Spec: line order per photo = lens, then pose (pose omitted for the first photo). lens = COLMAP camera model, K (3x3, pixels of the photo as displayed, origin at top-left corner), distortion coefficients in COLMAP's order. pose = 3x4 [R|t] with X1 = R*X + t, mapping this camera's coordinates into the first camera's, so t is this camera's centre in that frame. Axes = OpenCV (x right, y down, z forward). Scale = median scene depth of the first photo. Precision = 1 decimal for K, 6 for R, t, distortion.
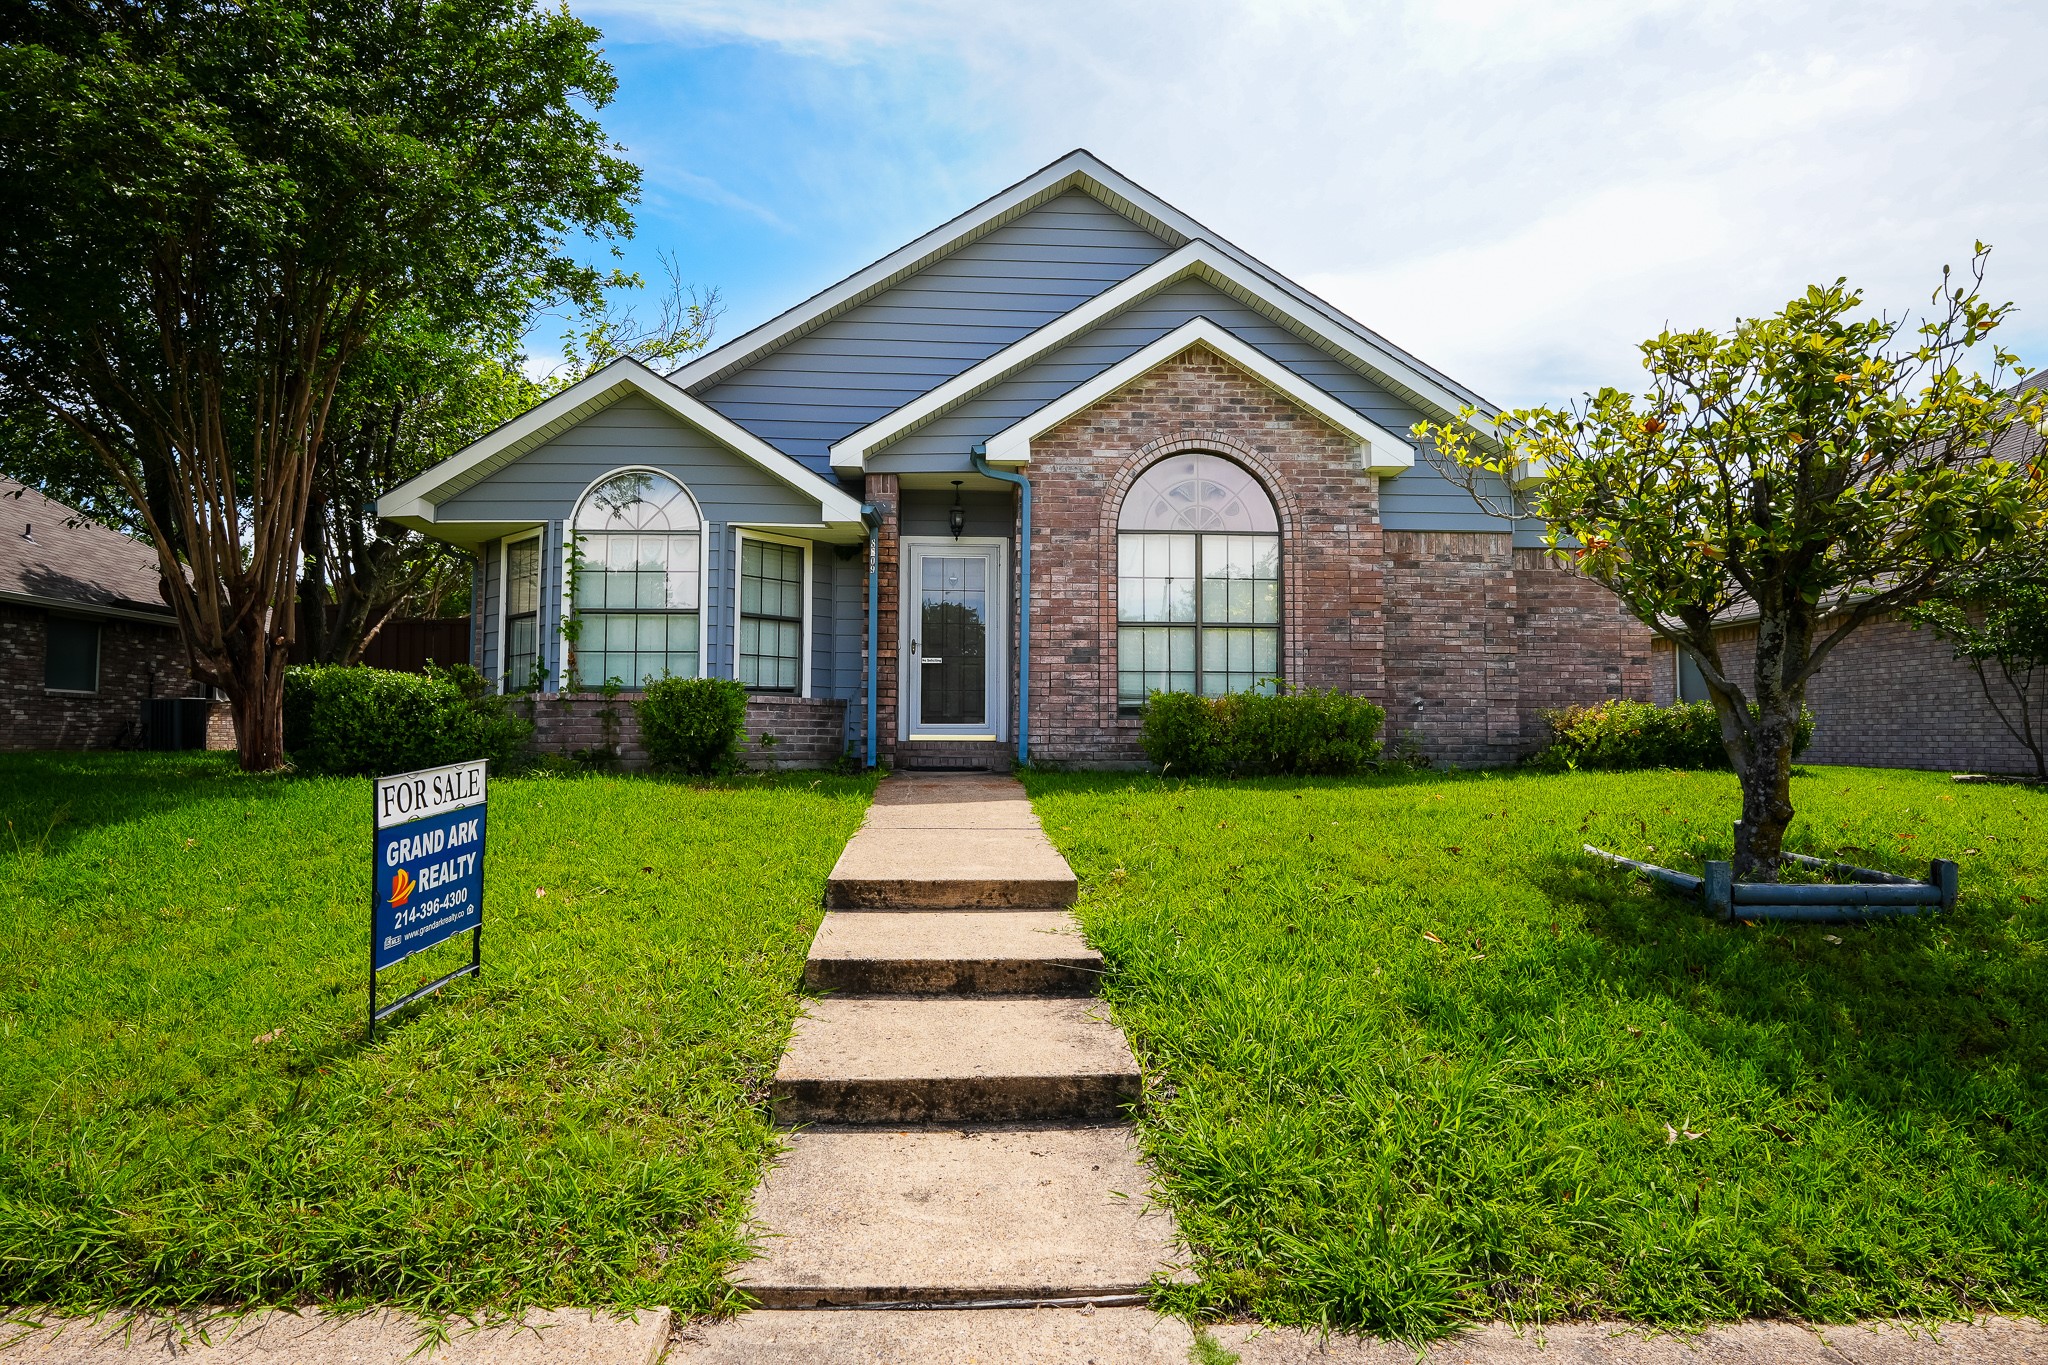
lens RADIAL K [[1155.7, 0, 1024.7], [0, 1155.7, 677.5], [0, 0, 1]] dist [-0.005571, -0.000177]
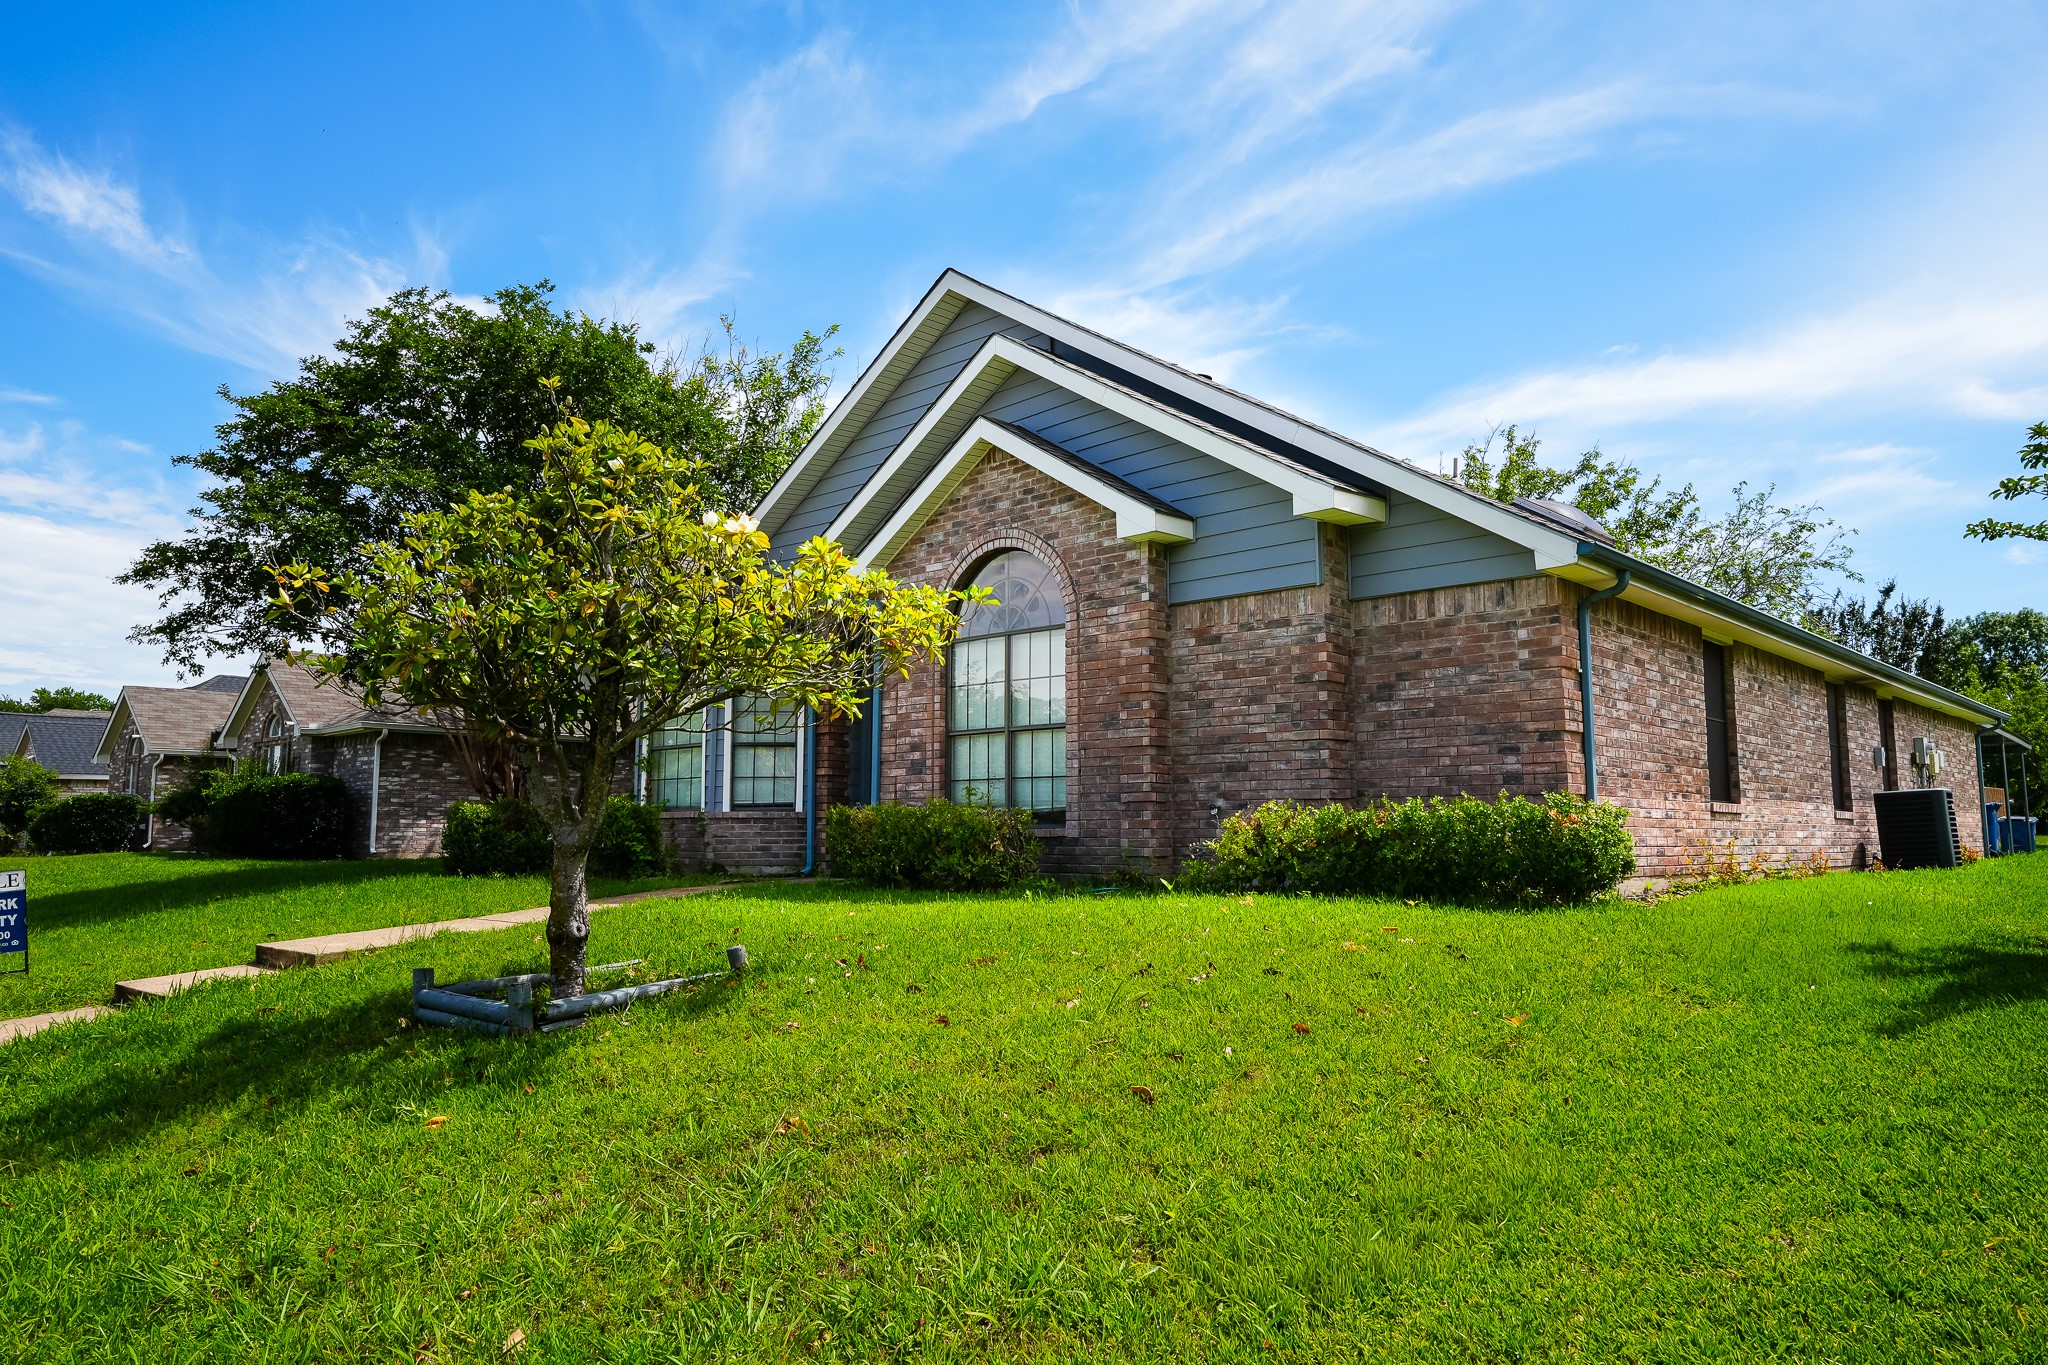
lens RADIAL K [[1358.0, 0, 1024.8], [0, 1358.0, 689.6], [0, 0, 1]] dist [0.000321, -0.000018]
pose [[0.688255, -0.081204, -0.720910, 0.971787], [0.046011, 0.996601, -0.068331, -0.000903], [0.724009, 0.013859, 0.689652, 0.230724]]
